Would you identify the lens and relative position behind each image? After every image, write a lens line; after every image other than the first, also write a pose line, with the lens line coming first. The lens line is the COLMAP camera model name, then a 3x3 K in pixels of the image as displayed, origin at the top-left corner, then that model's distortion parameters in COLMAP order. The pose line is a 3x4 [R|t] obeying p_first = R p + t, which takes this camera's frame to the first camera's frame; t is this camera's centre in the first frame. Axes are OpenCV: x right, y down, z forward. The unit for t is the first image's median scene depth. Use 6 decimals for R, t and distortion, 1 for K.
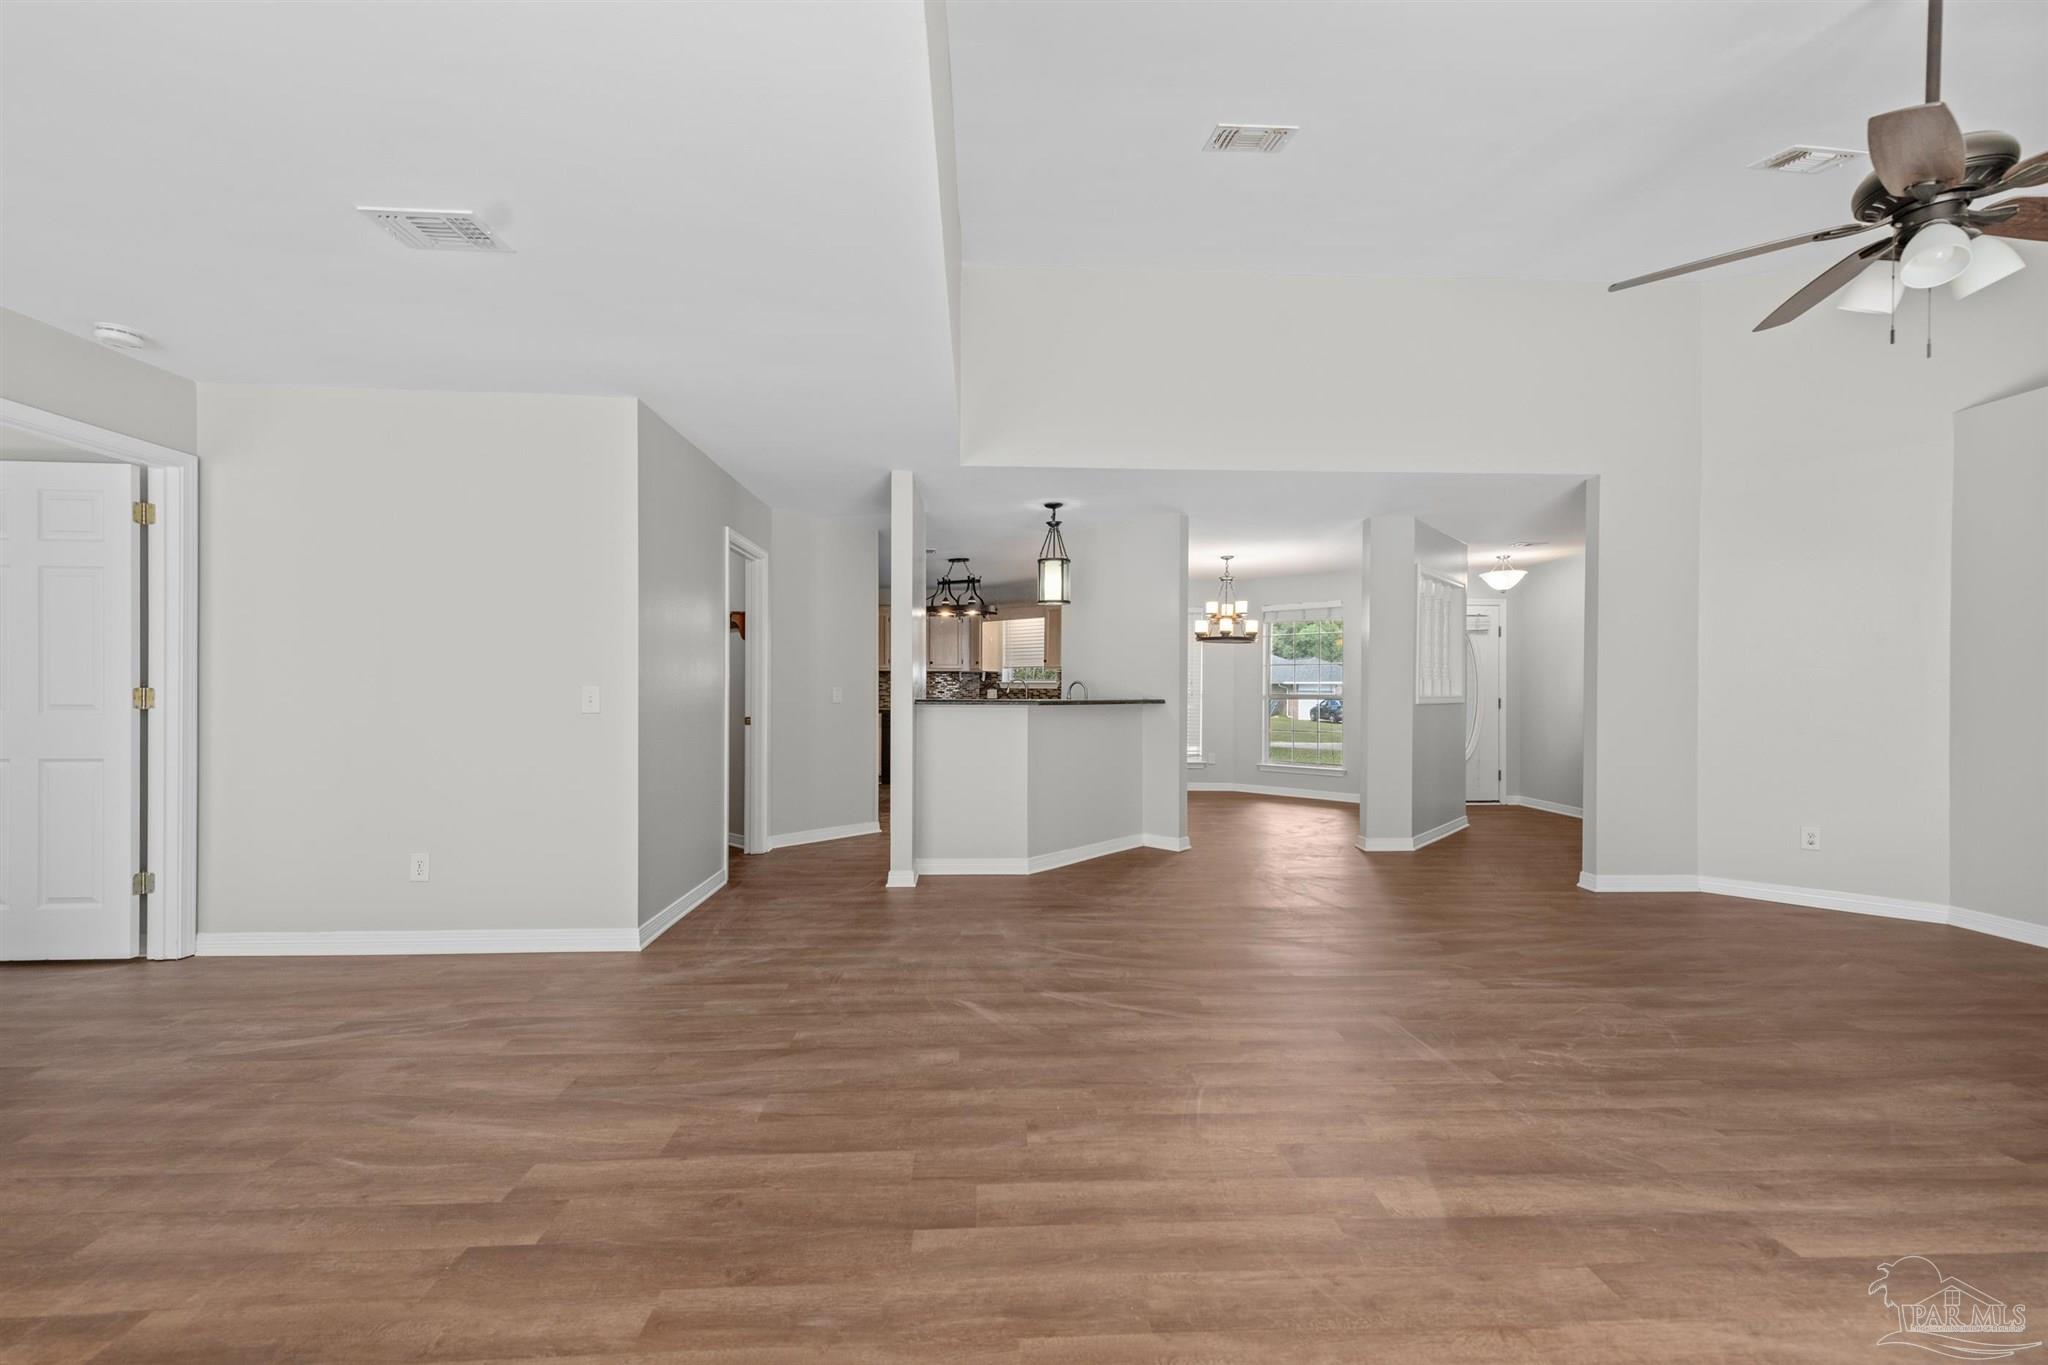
lens RADIAL K [[810.8, 0, 1011.2], [0, 810.8, 693.0], [0, 0, 1]] dist [0.015159, -0.003898]
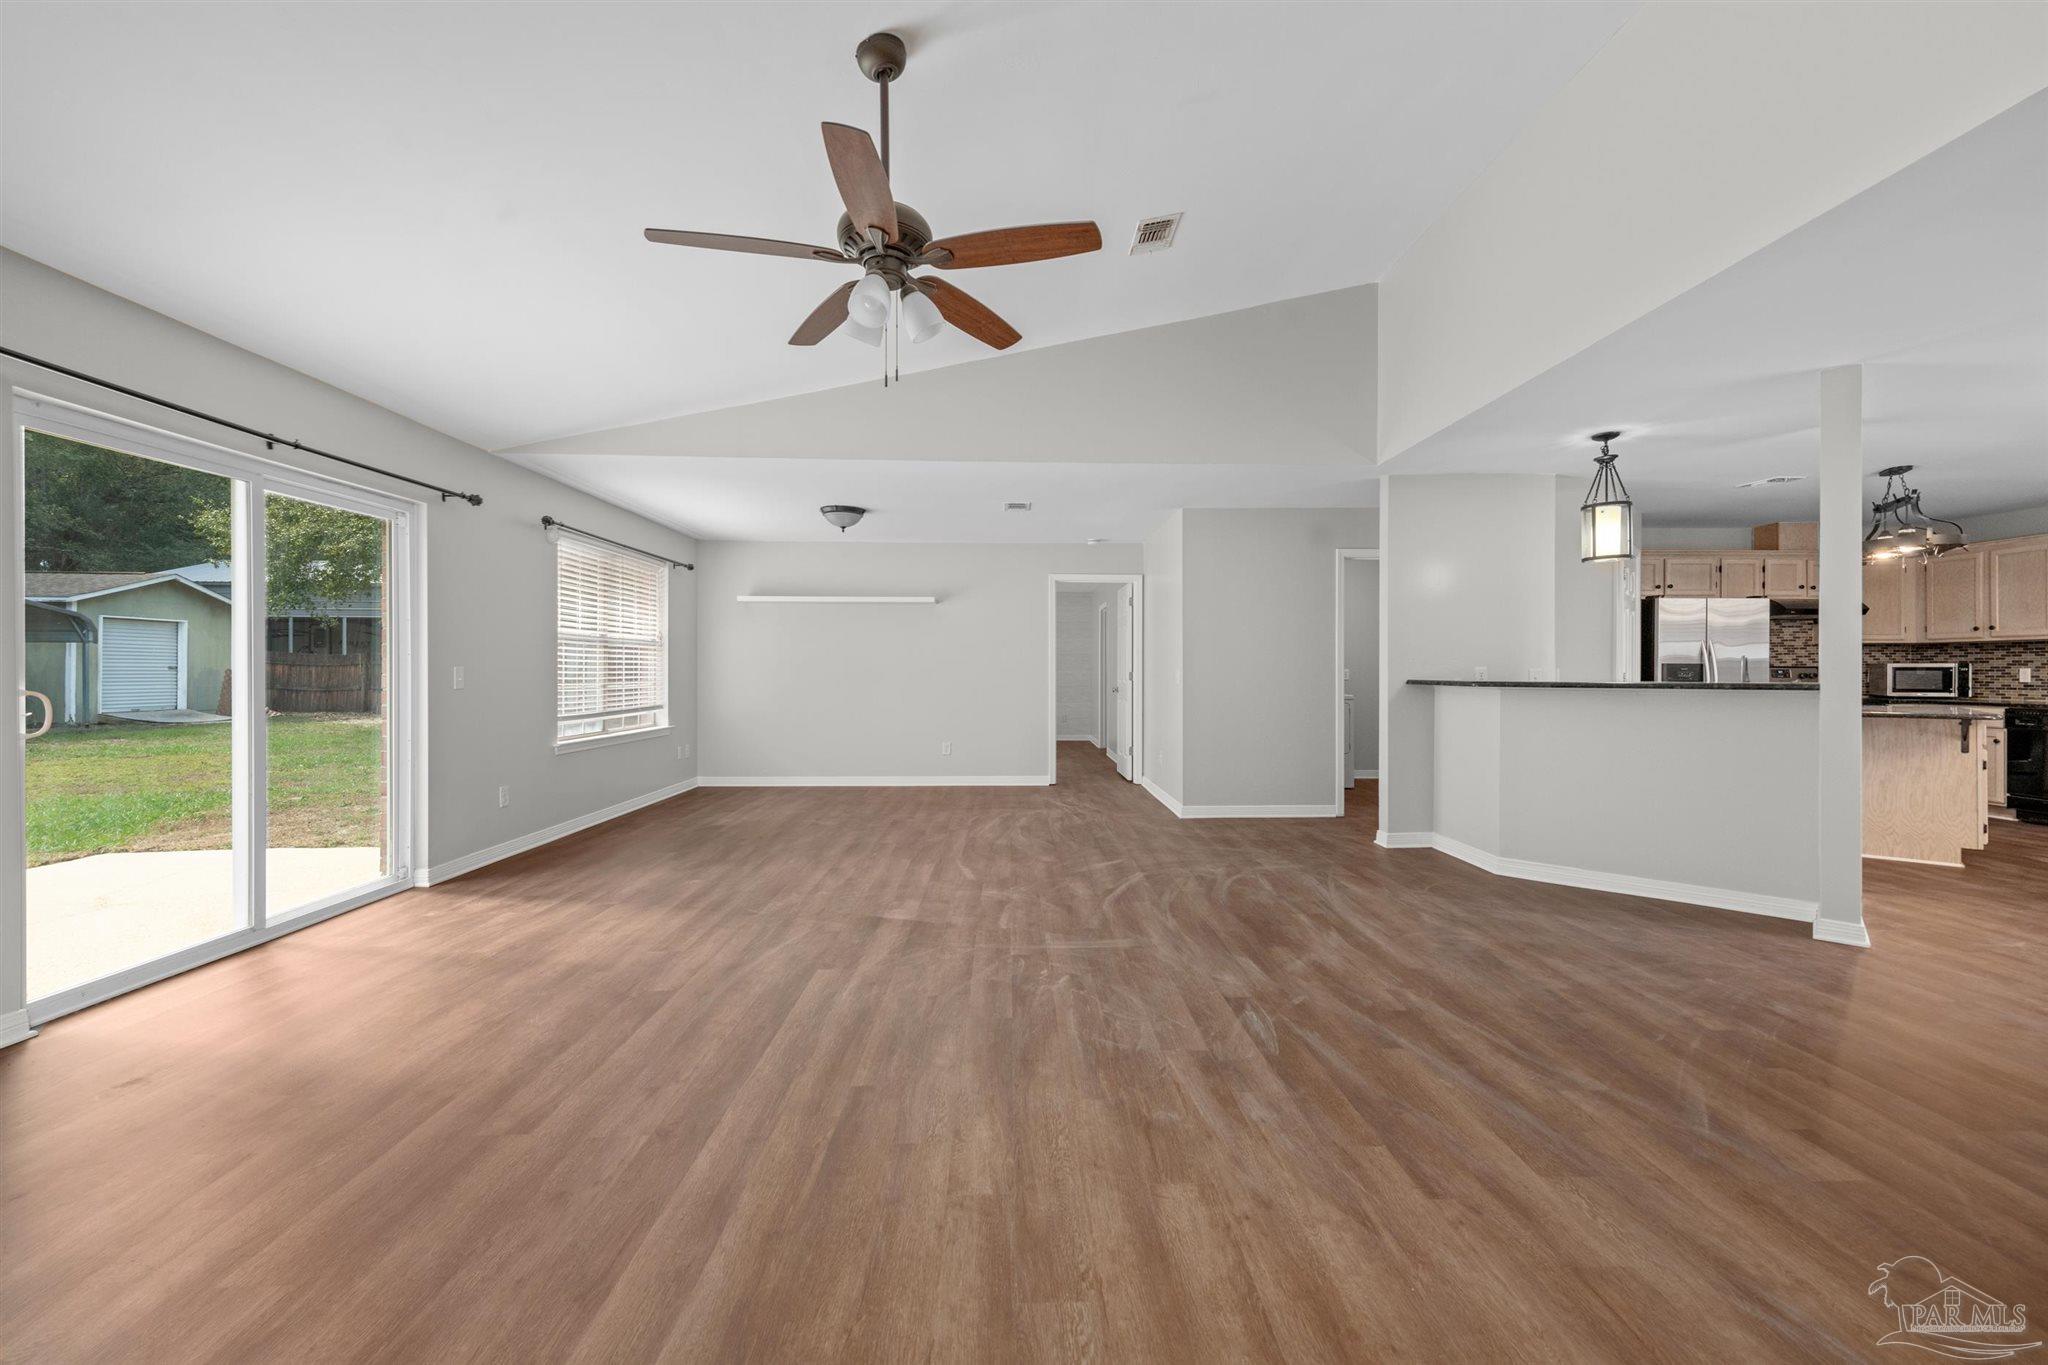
lens RADIAL K [[810.8, 0, 1043.5], [0, 810.8, 678.0], [0, 0, 1]] dist [0.015159, -0.003898]
pose [[-0.010498, -0.002052, -0.999943, 0.850119], [-0.002523, 0.999995, -0.002025, 0.007504], [0.999942, 0.002501, -0.010503, 0.463108]]
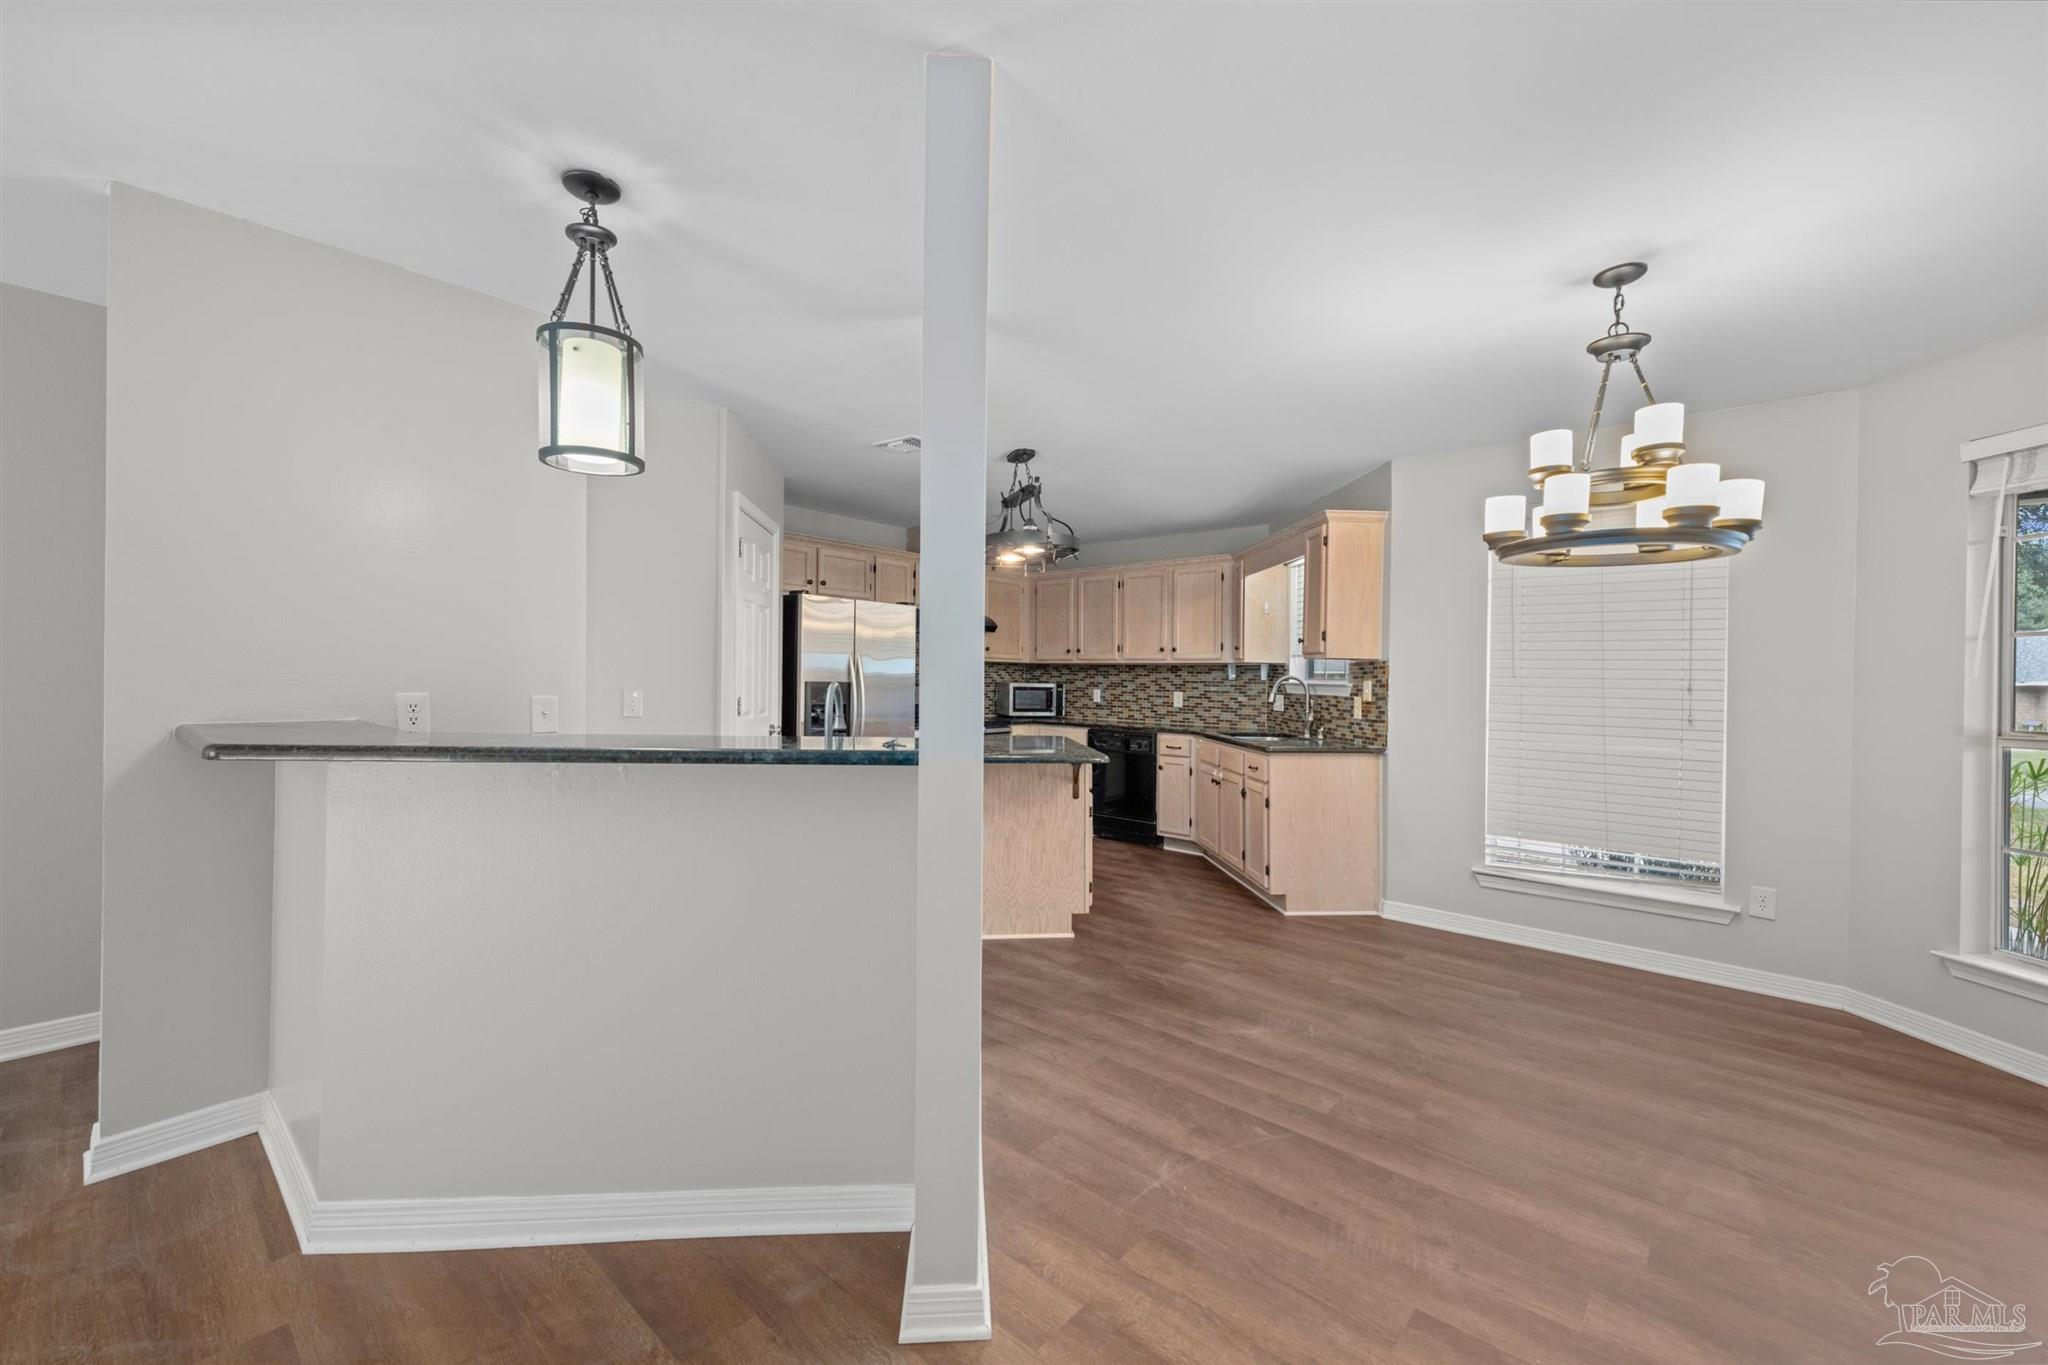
lens RADIAL K [[810.8, 0, 1018.4], [0, 810.8, 681.8], [0, 0, 1]] dist [0.015159, -0.003898]
pose [[0.721136, 0.003434, -0.692785, 0.437741], [-0.010479, 0.999927, -0.005951, -0.015465], [0.692714, 0.011551, 0.721120, 0.868990]]
